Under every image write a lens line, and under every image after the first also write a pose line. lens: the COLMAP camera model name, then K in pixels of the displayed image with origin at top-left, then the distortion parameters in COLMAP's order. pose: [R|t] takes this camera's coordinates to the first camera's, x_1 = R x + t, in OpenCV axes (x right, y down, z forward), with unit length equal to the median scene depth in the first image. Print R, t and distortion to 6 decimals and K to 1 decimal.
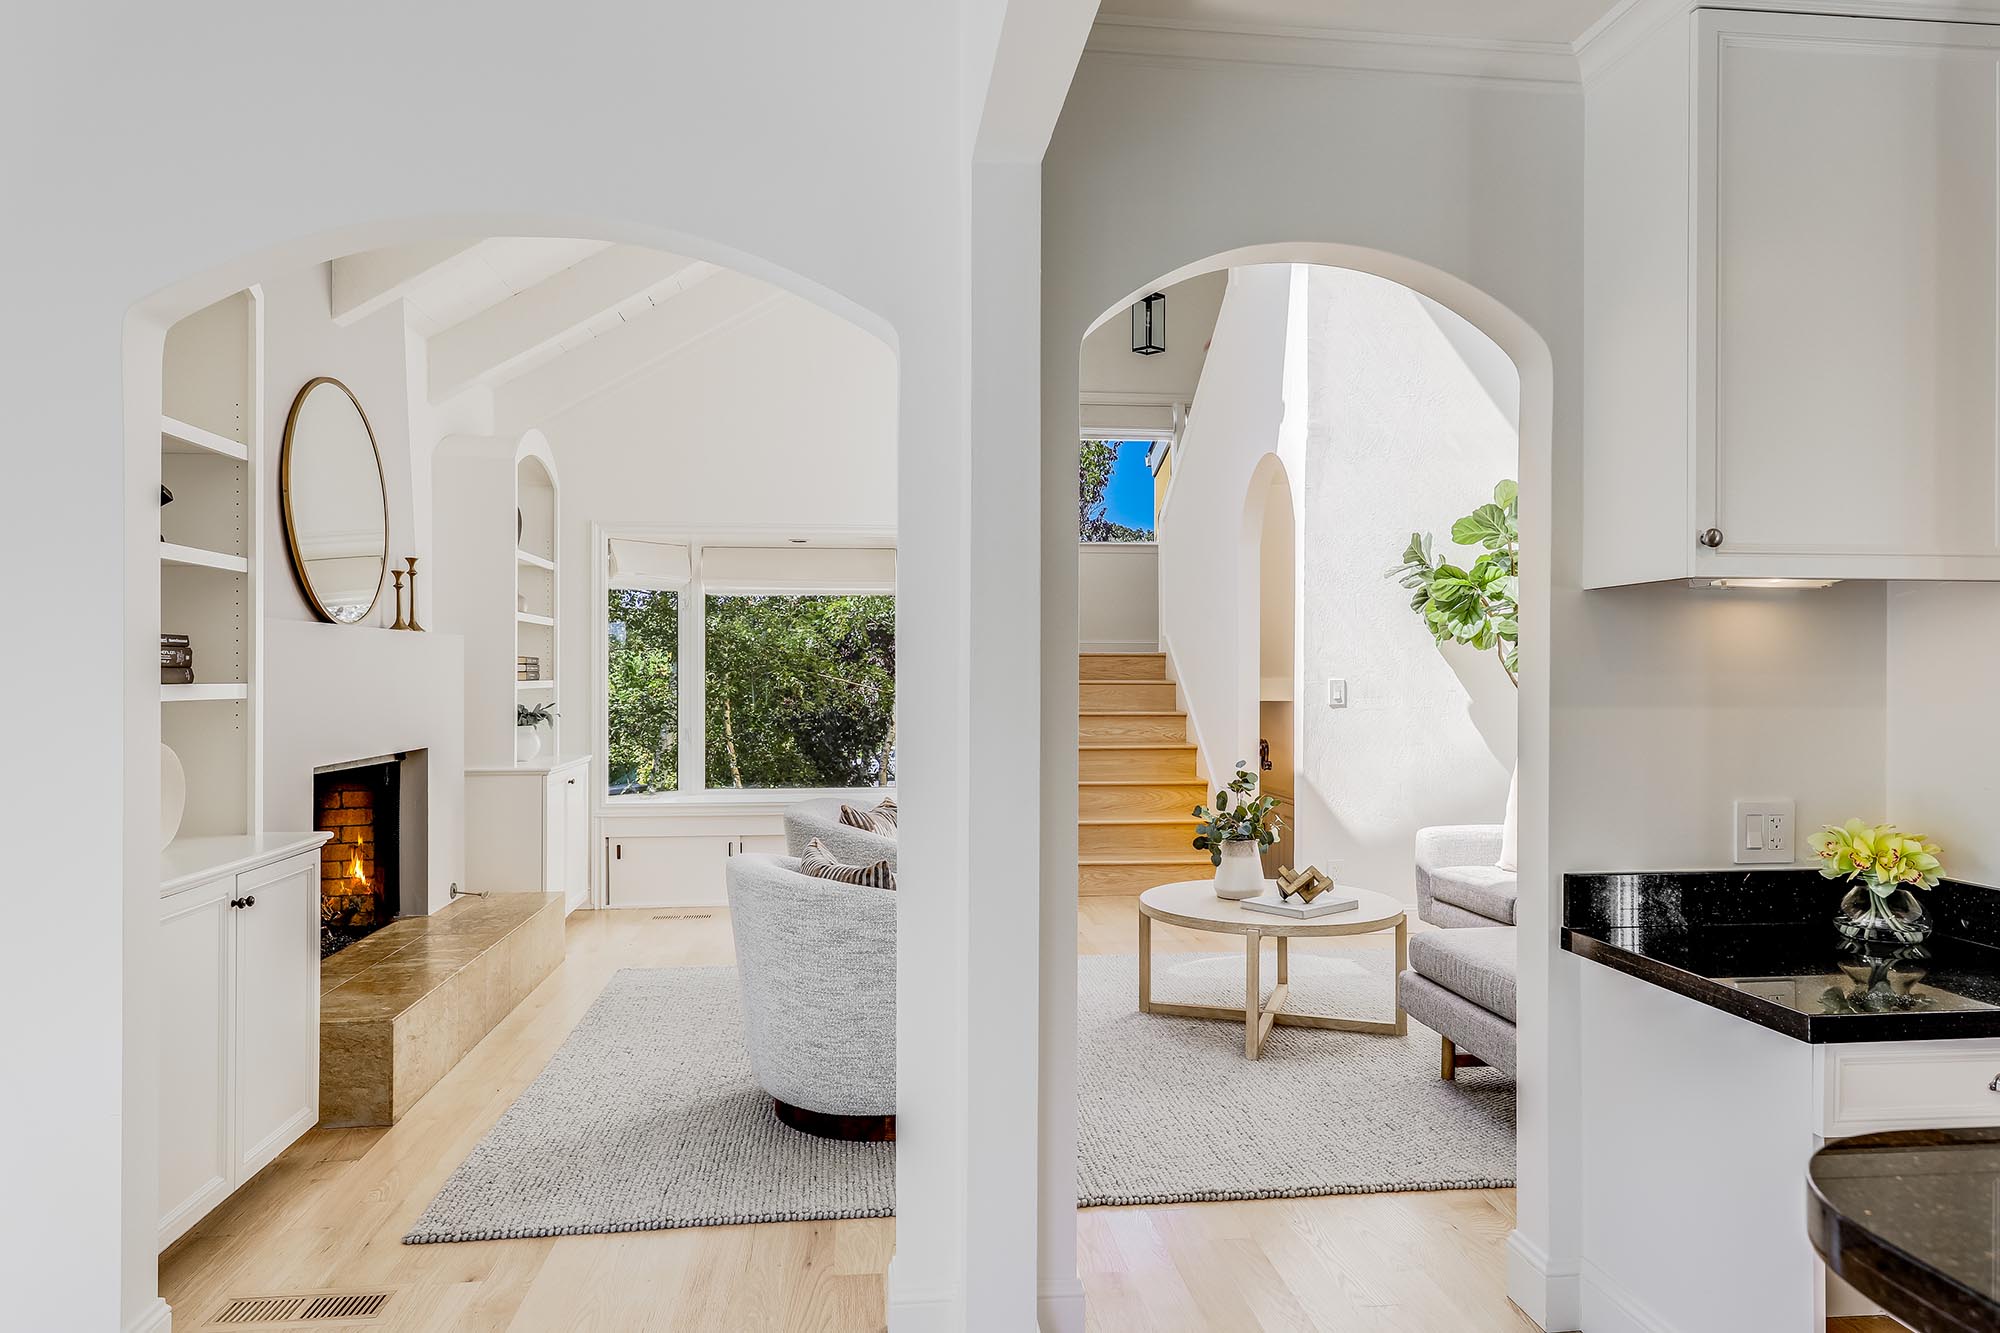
lens RADIAL K [[1321.0, 0, 994.4], [0, 1321.0, 678.5], [0, 0, 1]] dist [0.000512, -0.000121]
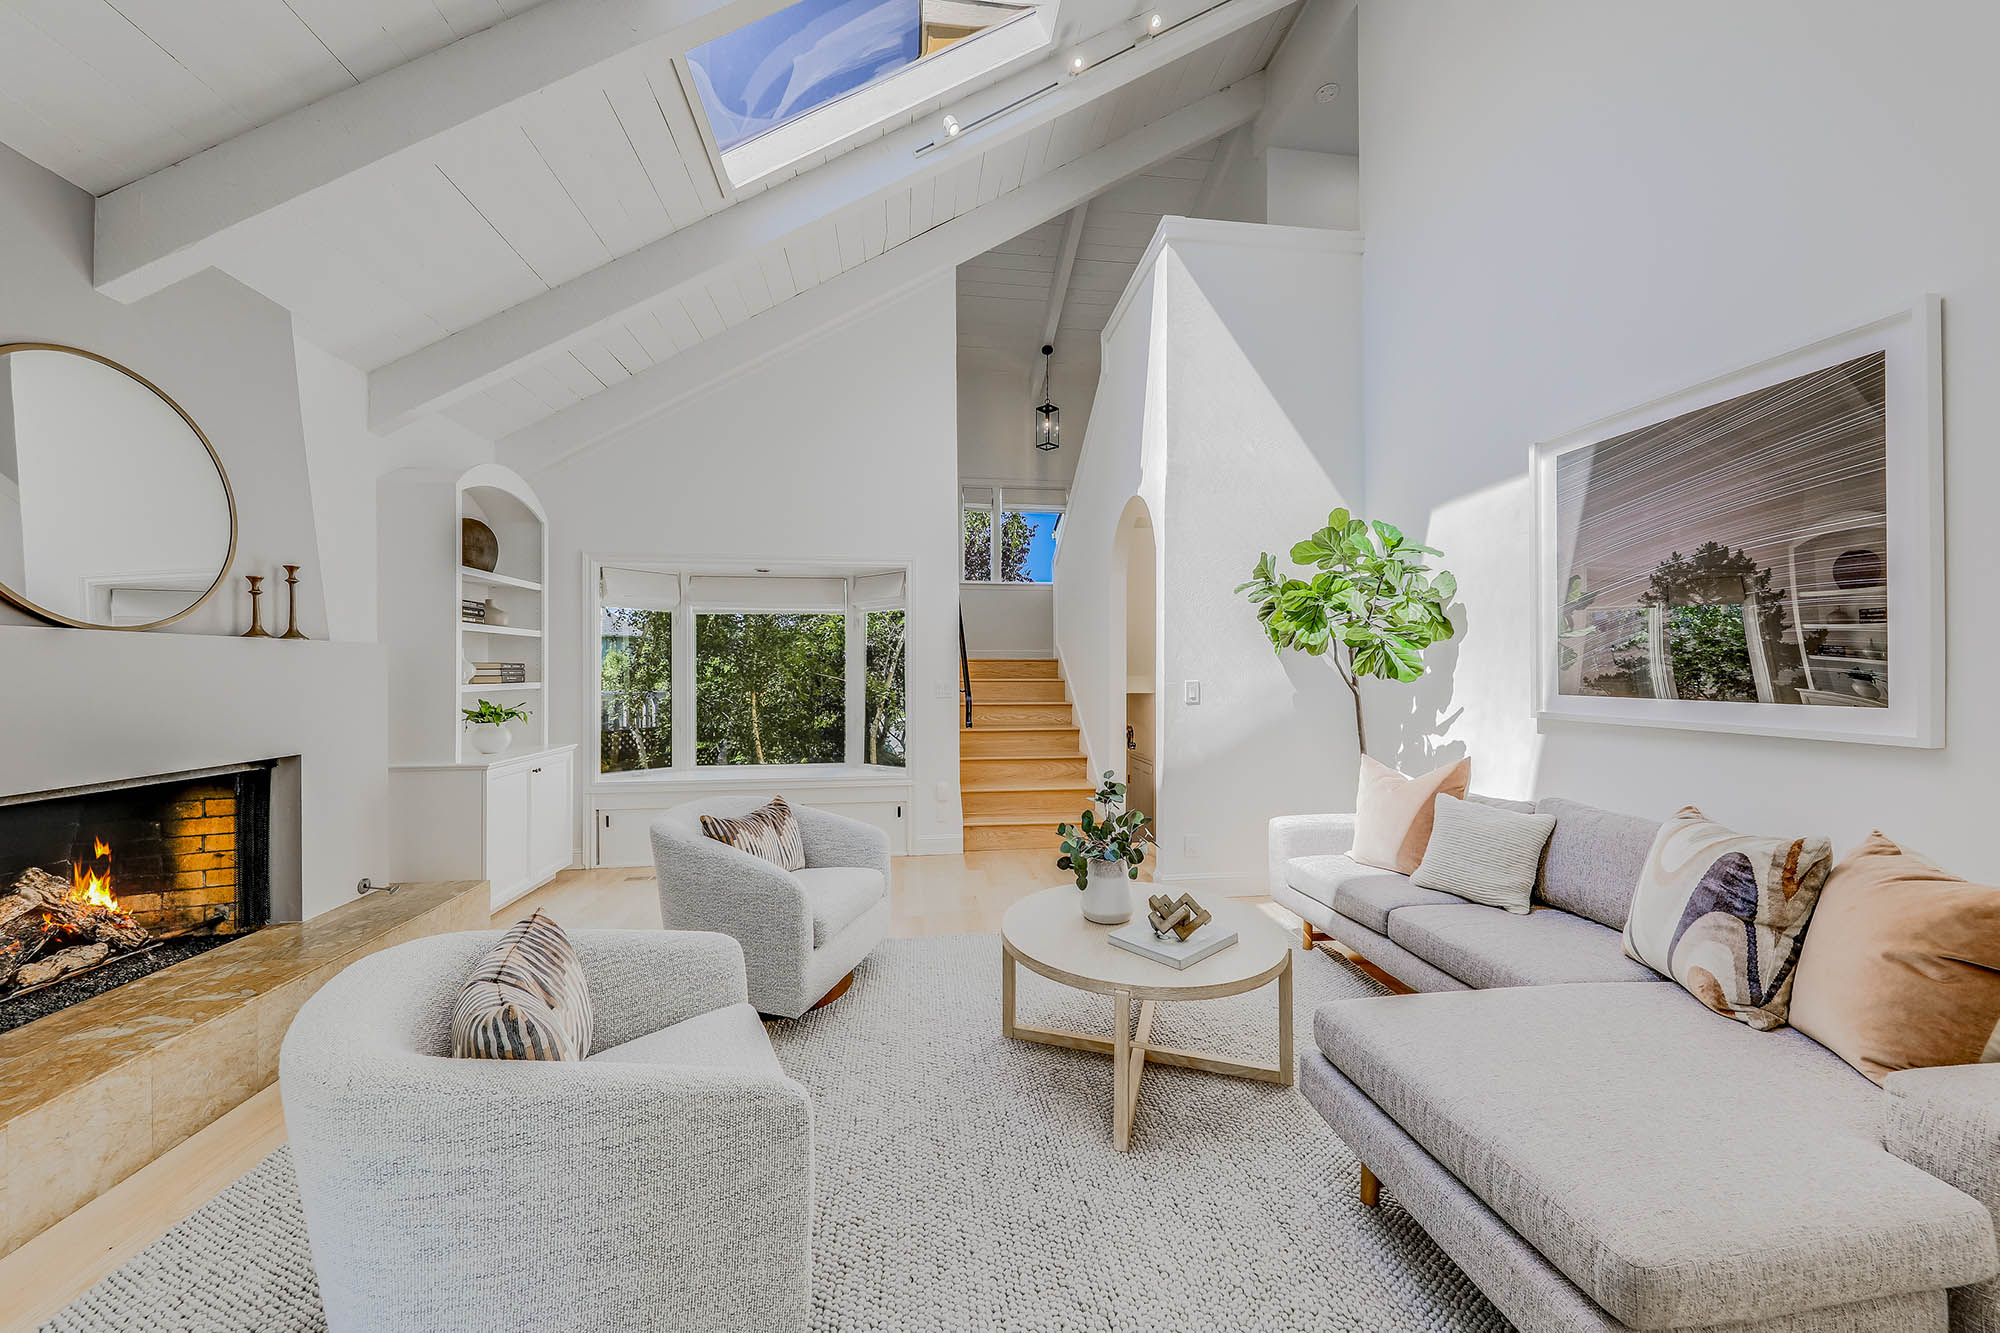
lens RADIAL K [[711.0, 0, 1000.0], [0, 711.0, 666.5], [0, 0, 1]] dist [0.000116, 0.000002]
pose [[0.999701, -0.002055, 0.024386, 0.081051], [0.002265, 0.999961, -0.008554, -0.007911], [-0.024367, 0.008606, 0.999666, 0.412470]]
